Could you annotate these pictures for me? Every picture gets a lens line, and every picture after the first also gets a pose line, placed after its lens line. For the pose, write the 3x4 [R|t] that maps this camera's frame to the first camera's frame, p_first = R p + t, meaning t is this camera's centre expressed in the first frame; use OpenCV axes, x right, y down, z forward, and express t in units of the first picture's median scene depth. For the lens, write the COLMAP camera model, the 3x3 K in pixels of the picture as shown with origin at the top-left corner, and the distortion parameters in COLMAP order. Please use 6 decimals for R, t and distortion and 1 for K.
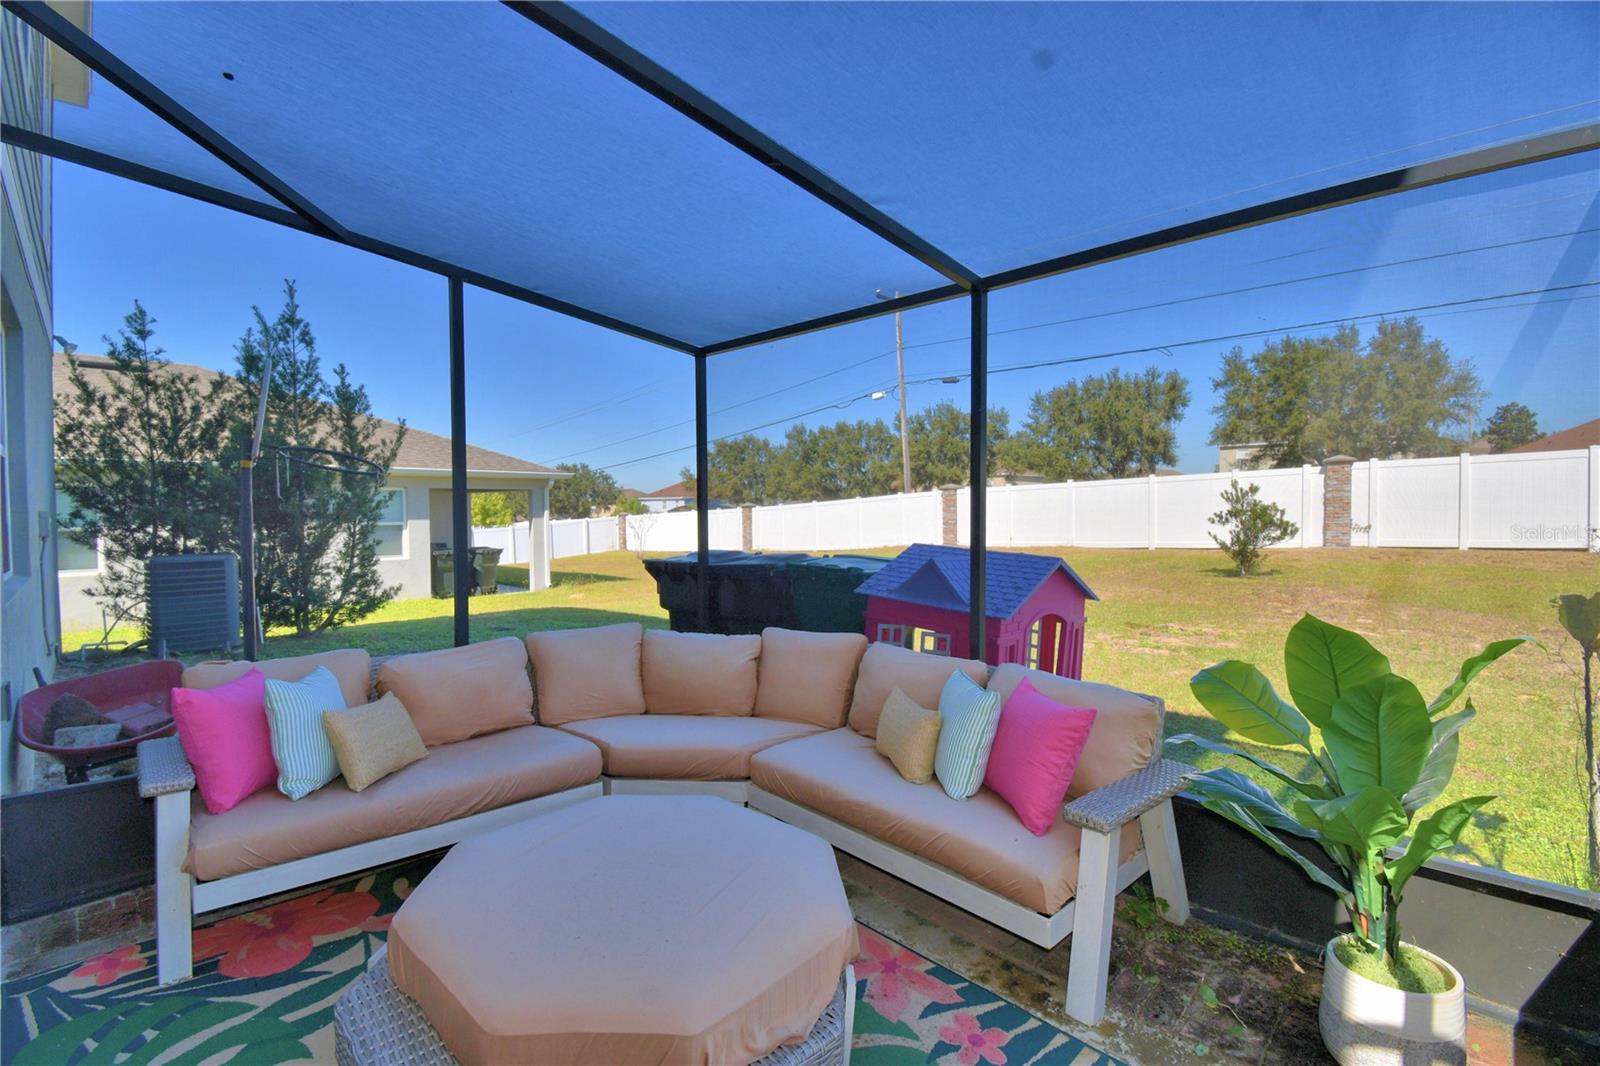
lens RADIAL K [[699.8, 0, 788.0], [0, 699.8, 536.0], [0, 0, 1]] dist [0.015007, -0.021925]
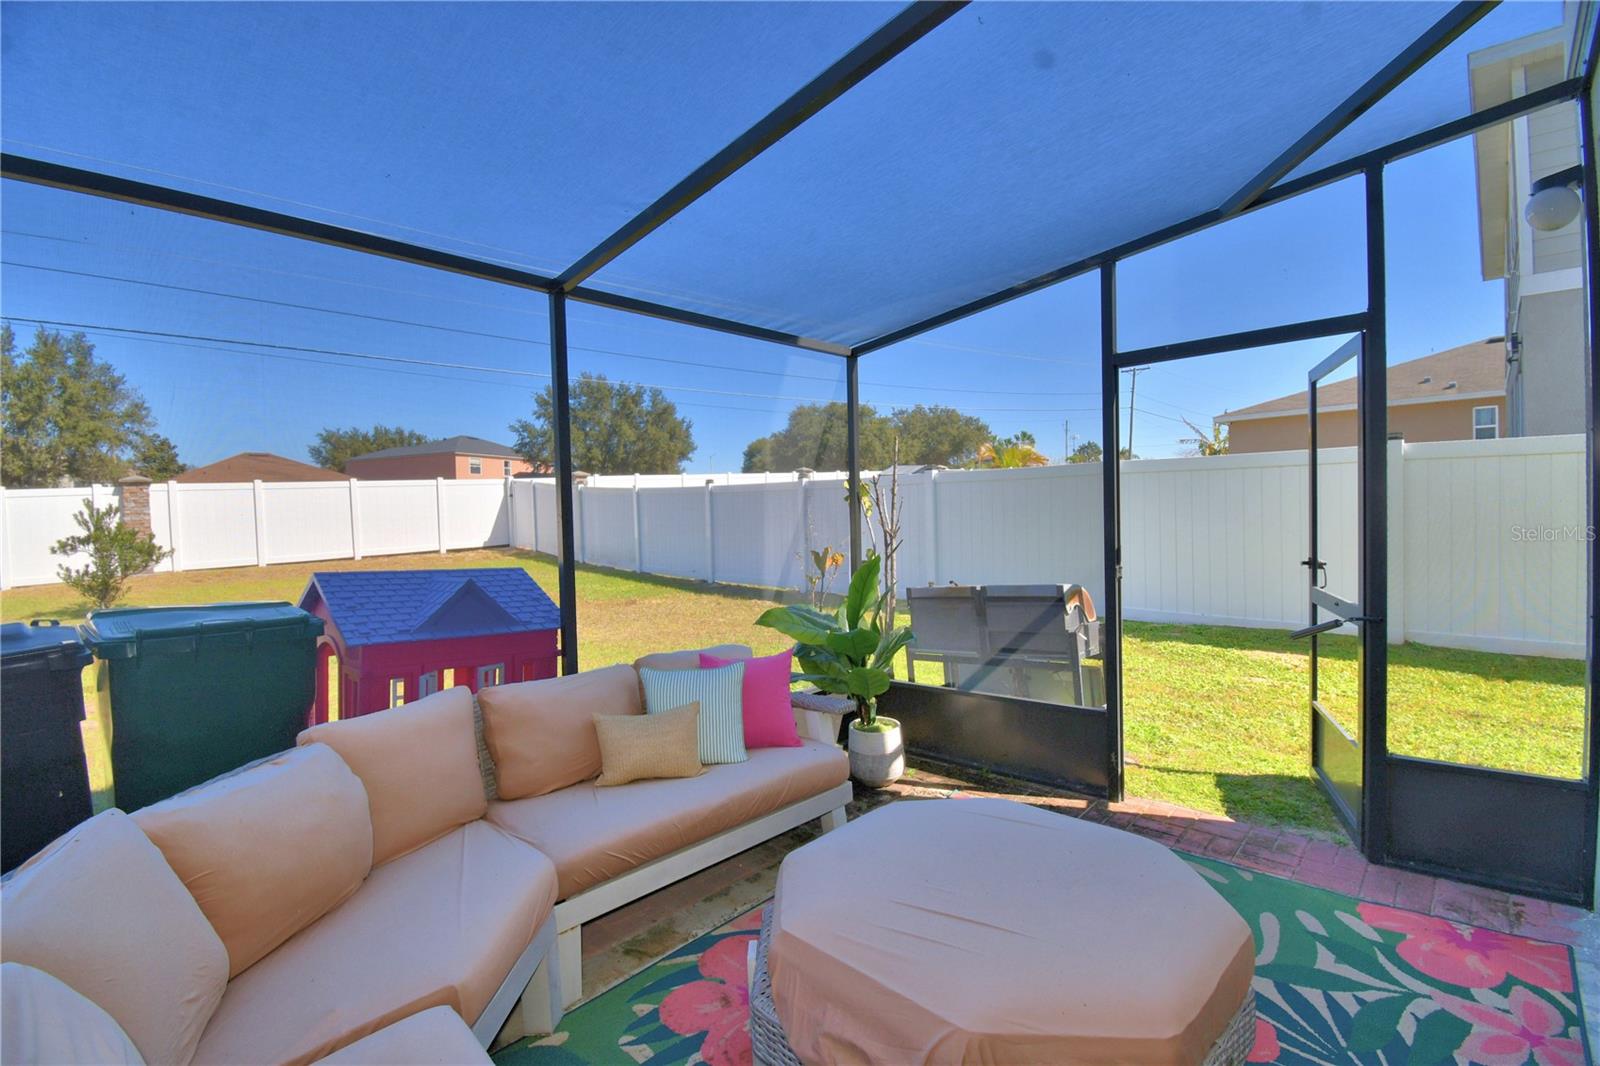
lens RADIAL K [[710.3, 0, 786.8], [0, 710.3, 527.6], [0, 0, 1]] dist [0.032662, -0.037312]
pose [[0.006335, -0.015745, 0.999856, -0.182902], [0.067621, 0.997594, 0.015281, -0.003601], [-0.997691, 0.067515, 0.007385, 0.176239]]
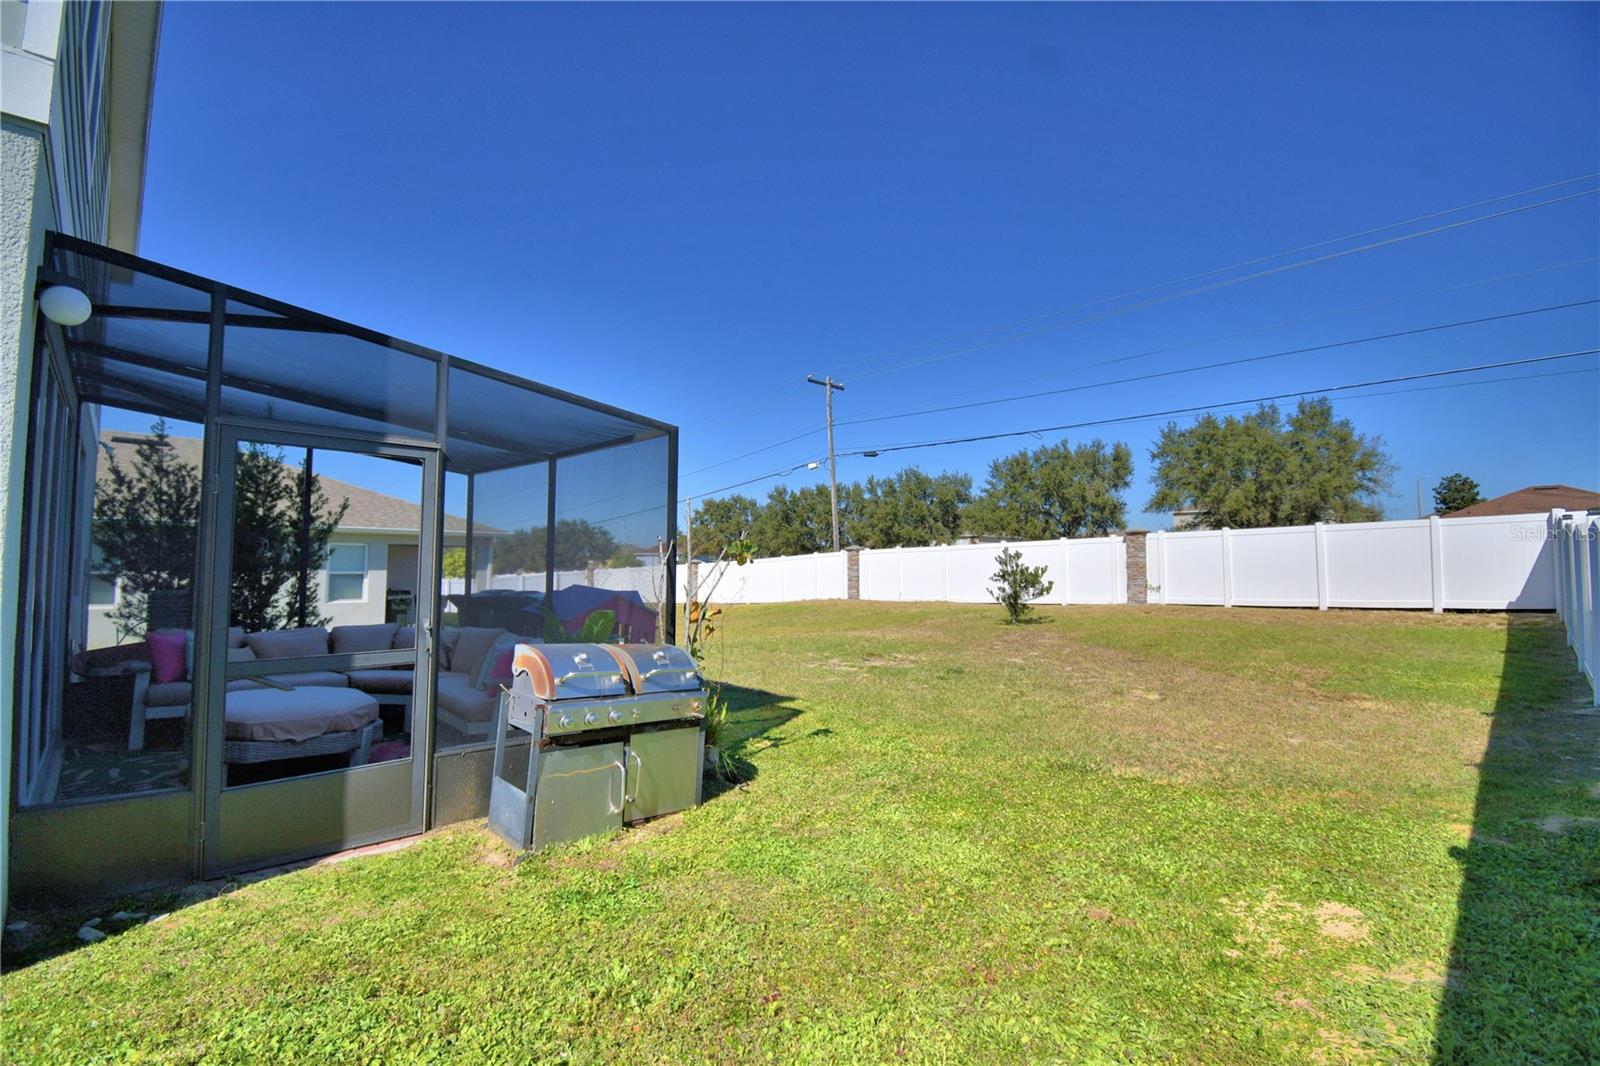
lens RADIAL K [[698.8, 0, 791.2], [0, 698.8, 530.9], [0, 0, 1]] dist [0.023128, -0.027087]
pose [[0.999828, 0.013951, -0.012219, 0.256432], [-0.014973, 0.996008, -0.088001, 0.007529], [0.010943, 0.088169, 0.996045, -0.265241]]
